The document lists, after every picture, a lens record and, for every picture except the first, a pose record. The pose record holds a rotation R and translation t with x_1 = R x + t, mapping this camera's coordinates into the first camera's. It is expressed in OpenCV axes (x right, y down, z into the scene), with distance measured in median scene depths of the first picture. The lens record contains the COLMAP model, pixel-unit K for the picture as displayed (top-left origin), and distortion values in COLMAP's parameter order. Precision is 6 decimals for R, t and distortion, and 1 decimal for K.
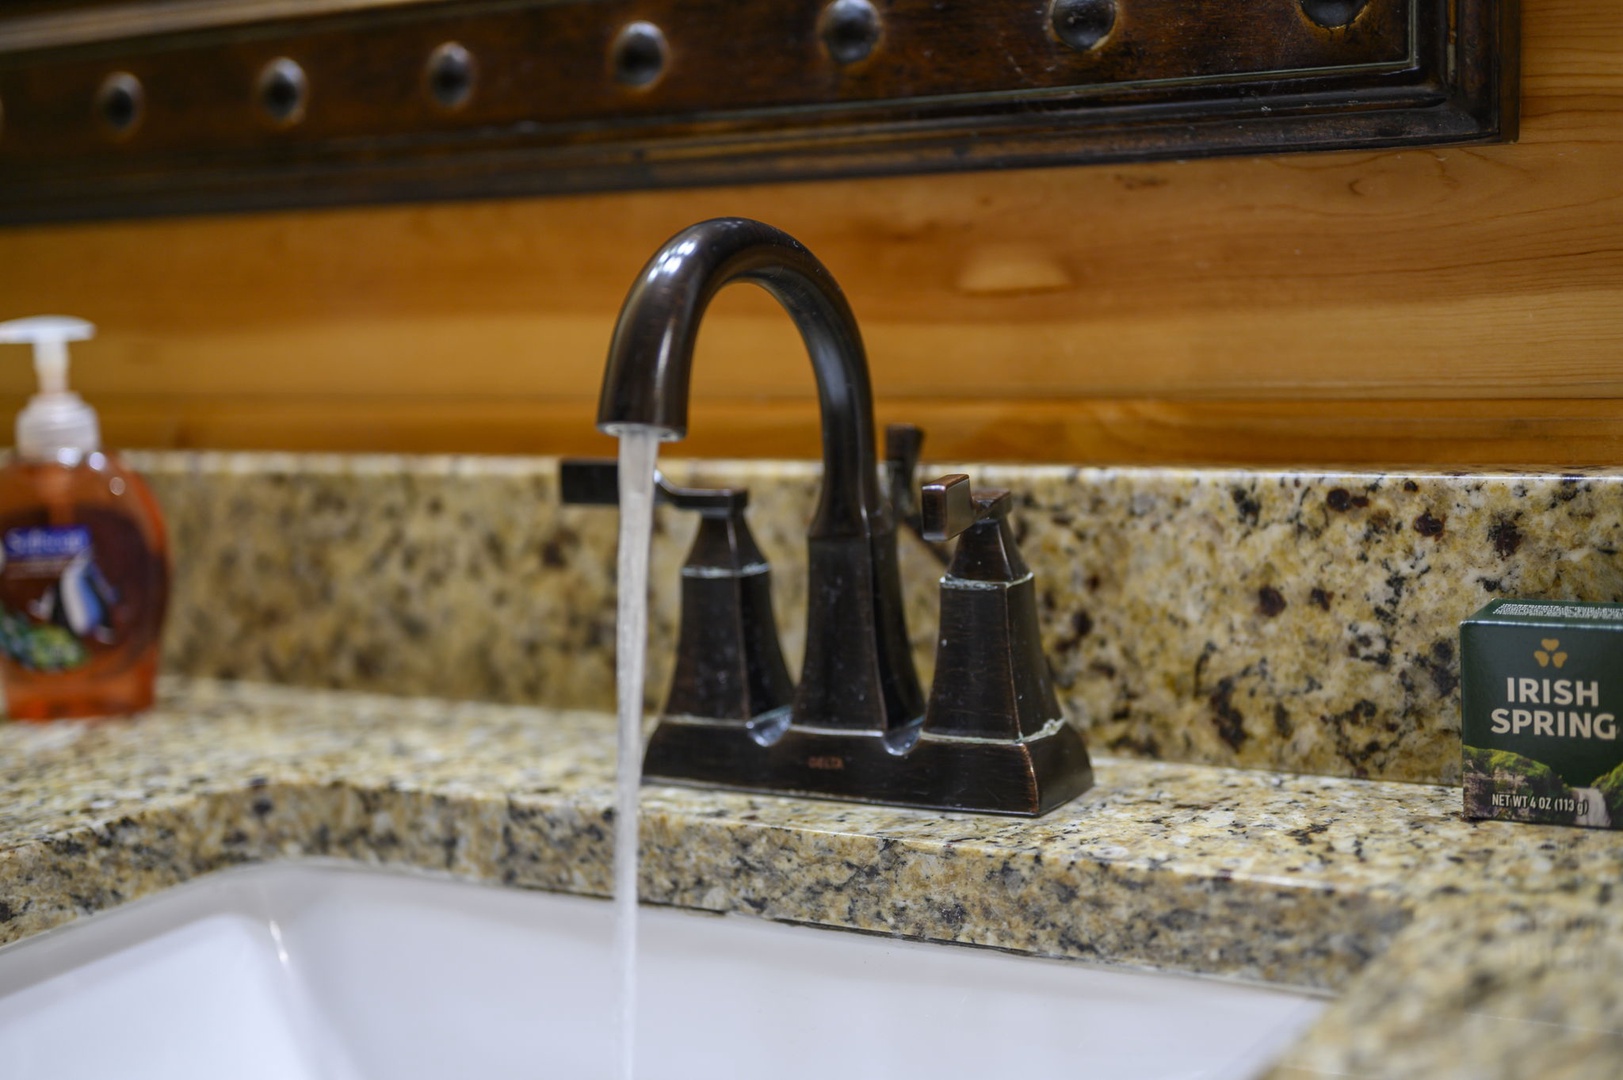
lens RADIAL K [[2359.4, 0, 814.5], [0, 2359.4, 536.8], [0, 0, 1]] dist [-0.006373, 0.000000]
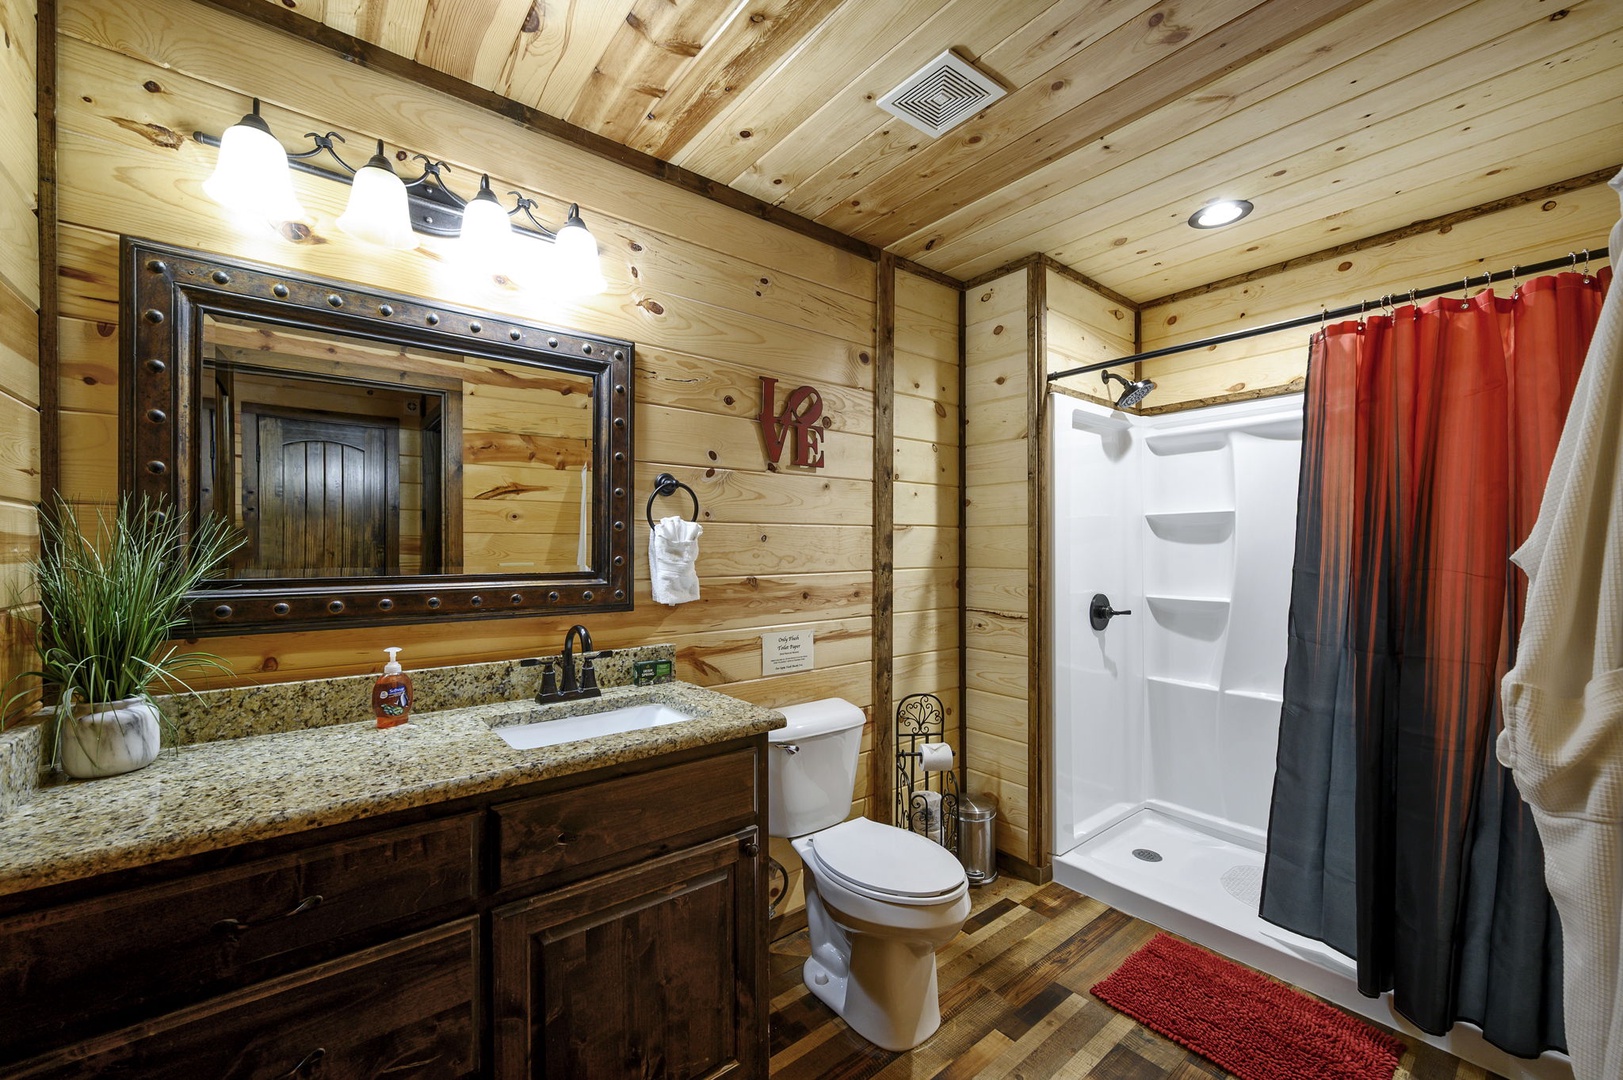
lens RADIAL K [[644.0, 0, 804.9], [0, 644.0, 548.3], [0, 0, 1]] dist [-0.003191, 0.001194]
pose [[0.348403, 0.053894, 0.935794, -1.608467], [0.109788, 0.989128, -0.097840, -0.081958], [-0.930893, 0.136827, 0.338699, -0.430803]]
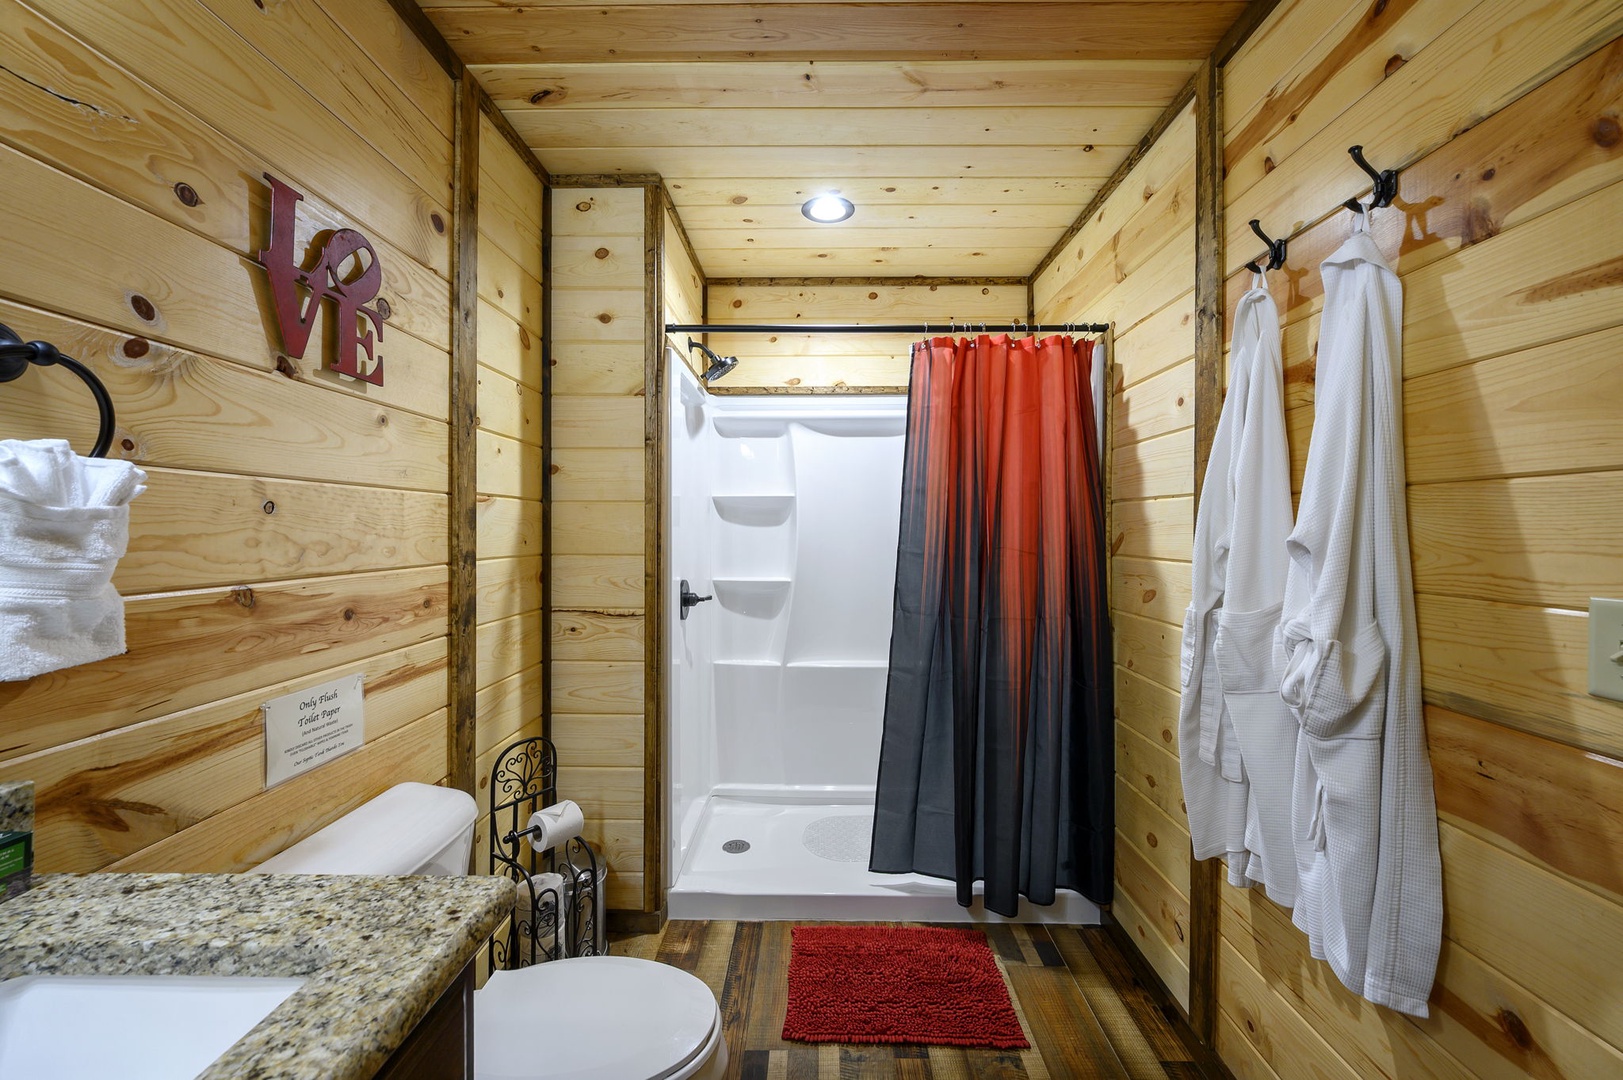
lens RADIAL K [[644.0, 0, 813.1], [0, 644.0, 534.4], [0, 0, 1]] dist [-0.003191, 0.001194]
pose [[-0.501742, 0.047465, 0.863714, -0.883515], [0.140508, 0.989705, 0.027234, -0.222736], [-0.853530, 0.135023, -0.503245, 0.321800]]
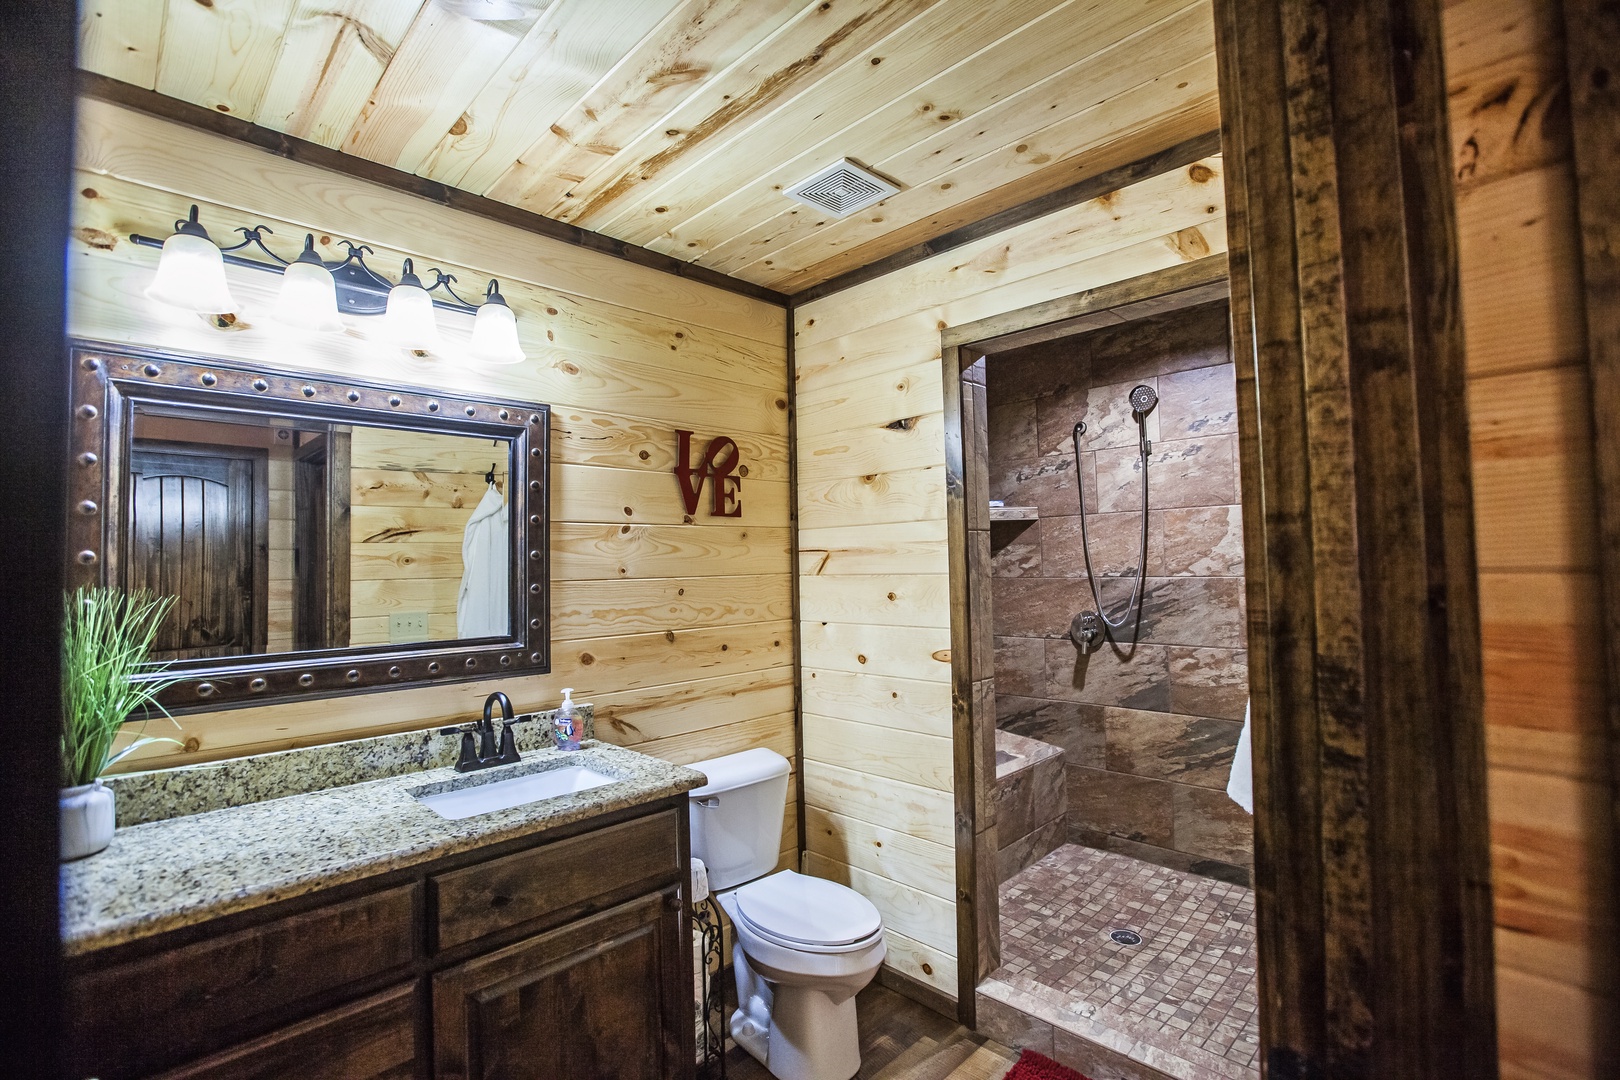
lens RADIAL K [[731.5, 0, 803.6], [0, 731.5, 537.5], [0, 0, 1]] dist [-0.041318, 0.012970]
pose [[0.248288, 0.085819, 0.964877, -1.953252], [0.138092, 0.982759, -0.122944, -0.179307], [-0.958793, 0.163767, 0.232156, -0.584277]]
